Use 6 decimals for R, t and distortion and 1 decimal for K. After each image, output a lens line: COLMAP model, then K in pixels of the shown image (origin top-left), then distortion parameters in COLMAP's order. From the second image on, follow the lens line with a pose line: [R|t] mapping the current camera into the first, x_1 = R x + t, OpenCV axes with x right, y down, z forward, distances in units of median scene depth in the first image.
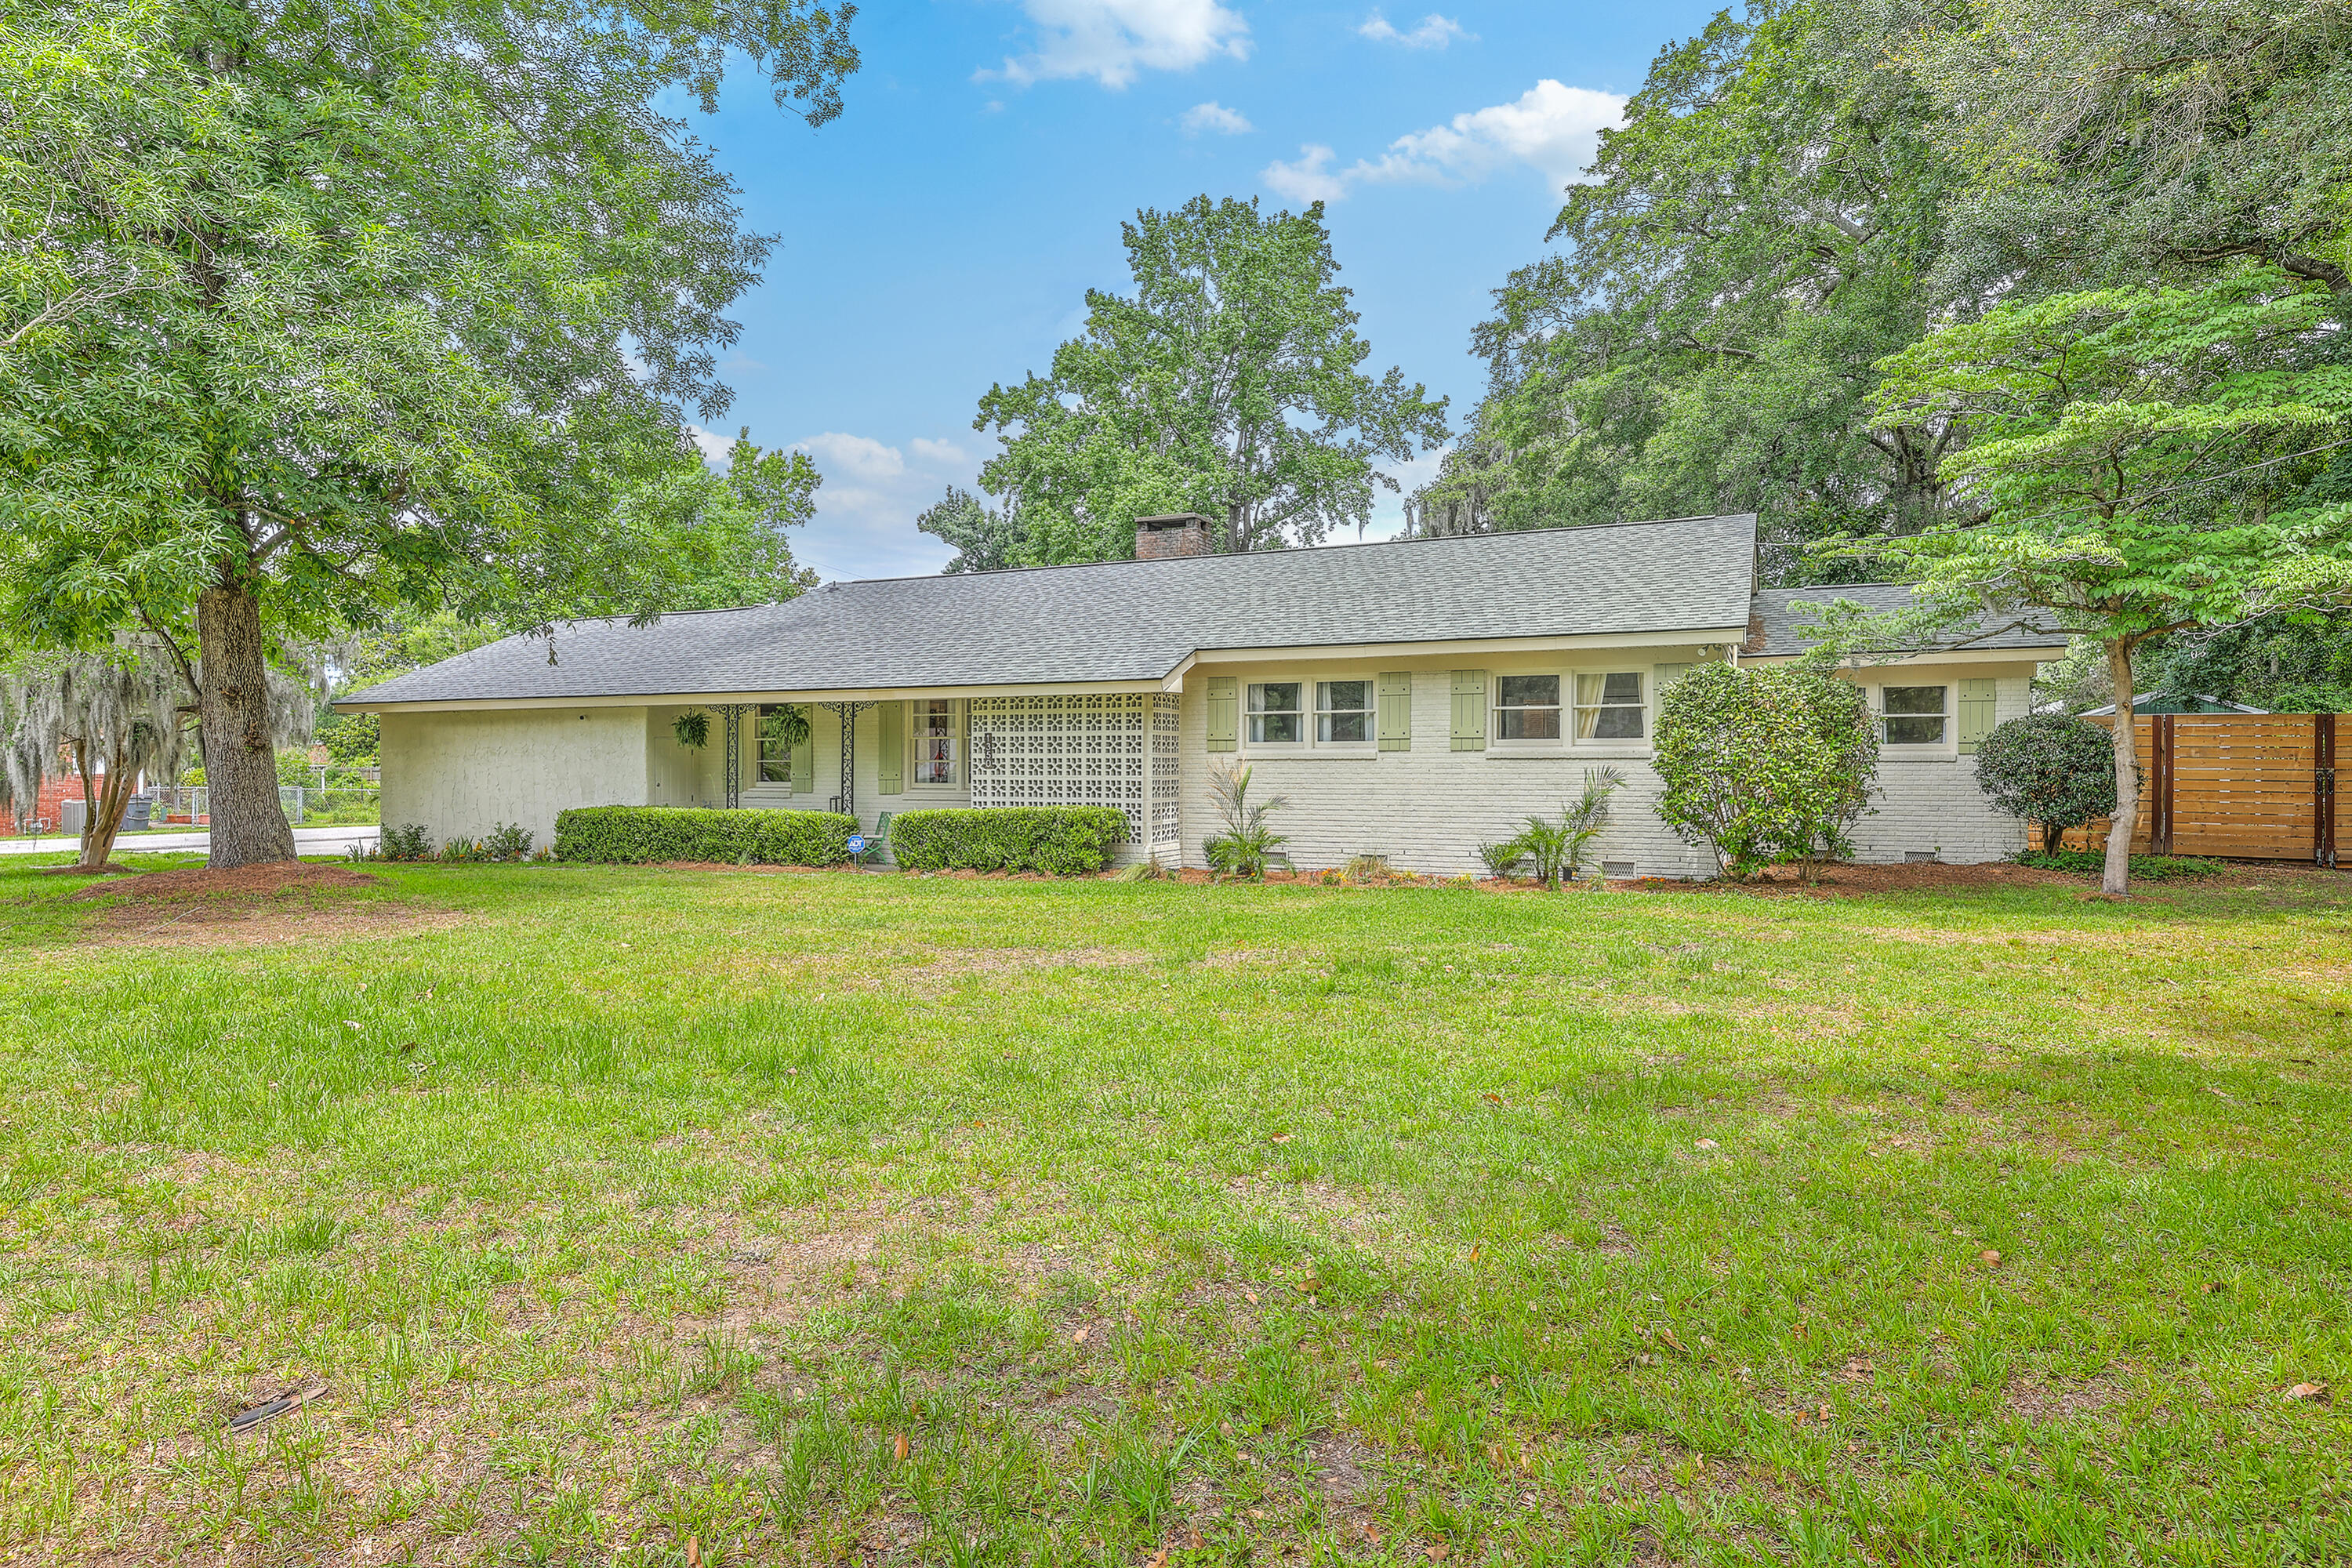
lens RADIAL K [[1360.7, 0, 1175.9], [0, 1360.7, 791.4], [0, 0, 1]] dist [-0.005031, -0.000690]
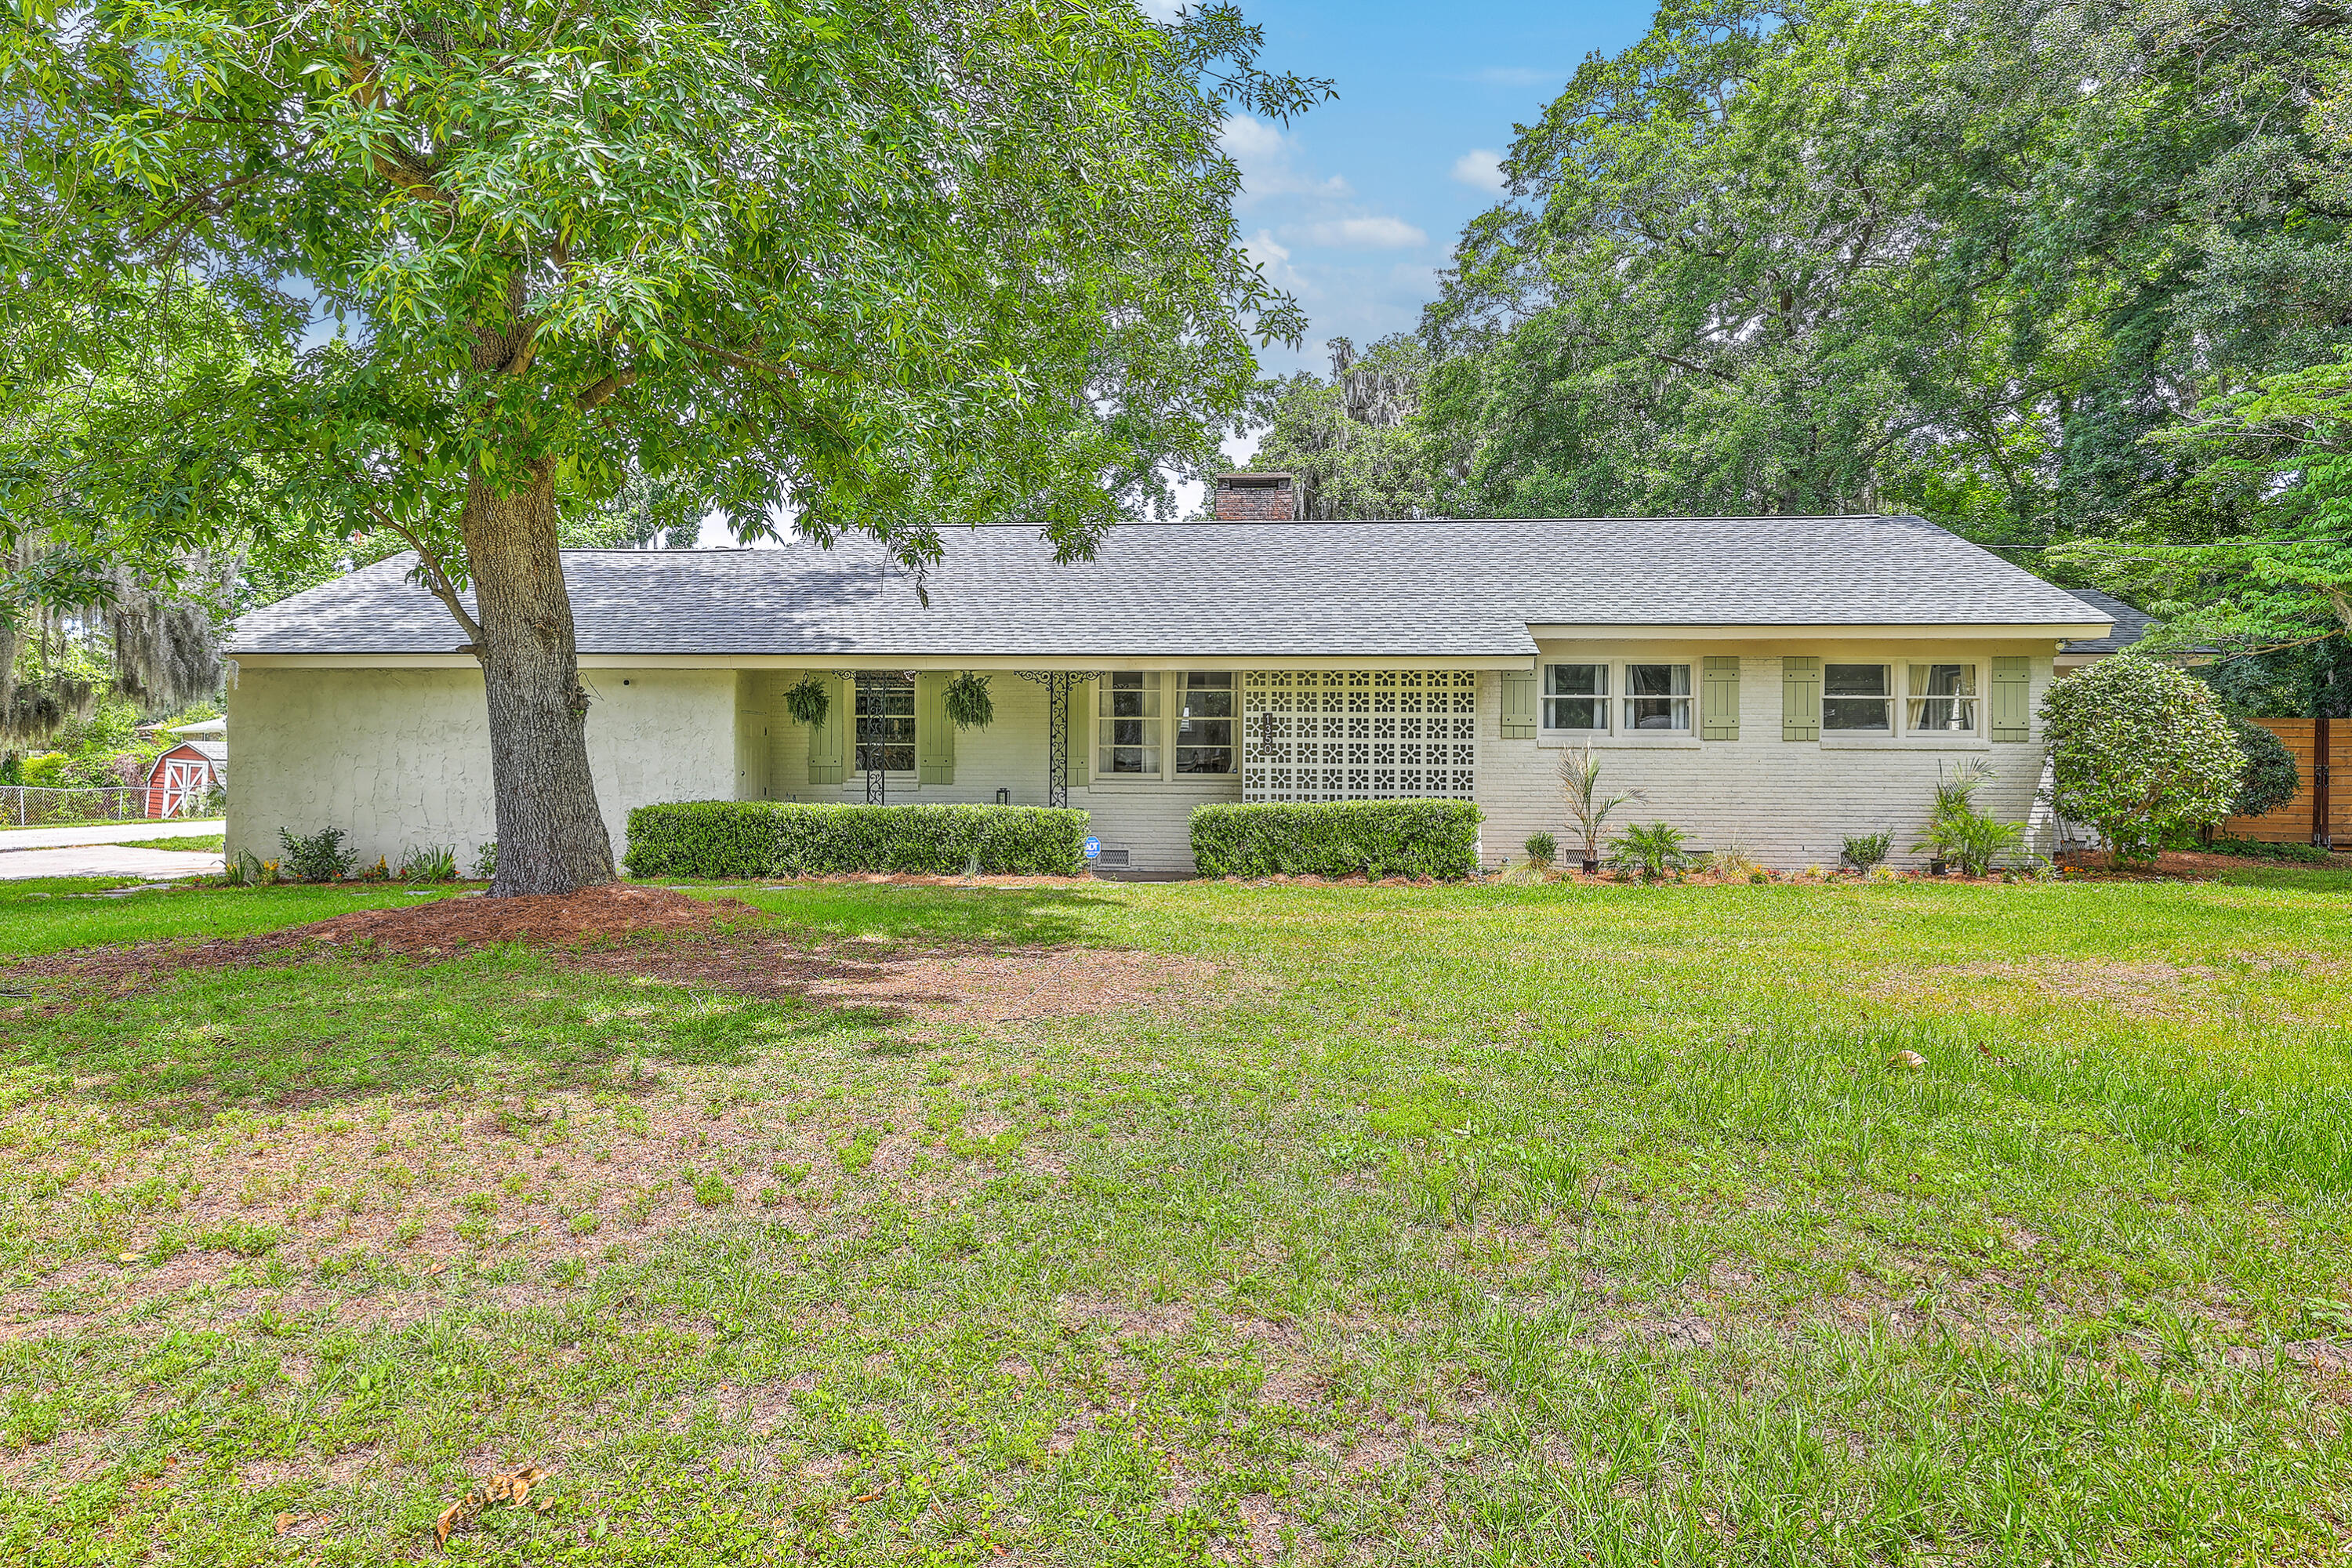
lens RADIAL K [[1416.8, 0, 1176.0], [0, 1416.8, 779.7], [0, 0, 1]] dist [-0.003418, -0.000108]
pose [[0.934733, 0.002780, 0.355341, -0.523654], [-0.001080, 0.999987, -0.004981, 0.002899], [-0.355350, 0.004272, 0.934724, 0.206854]]
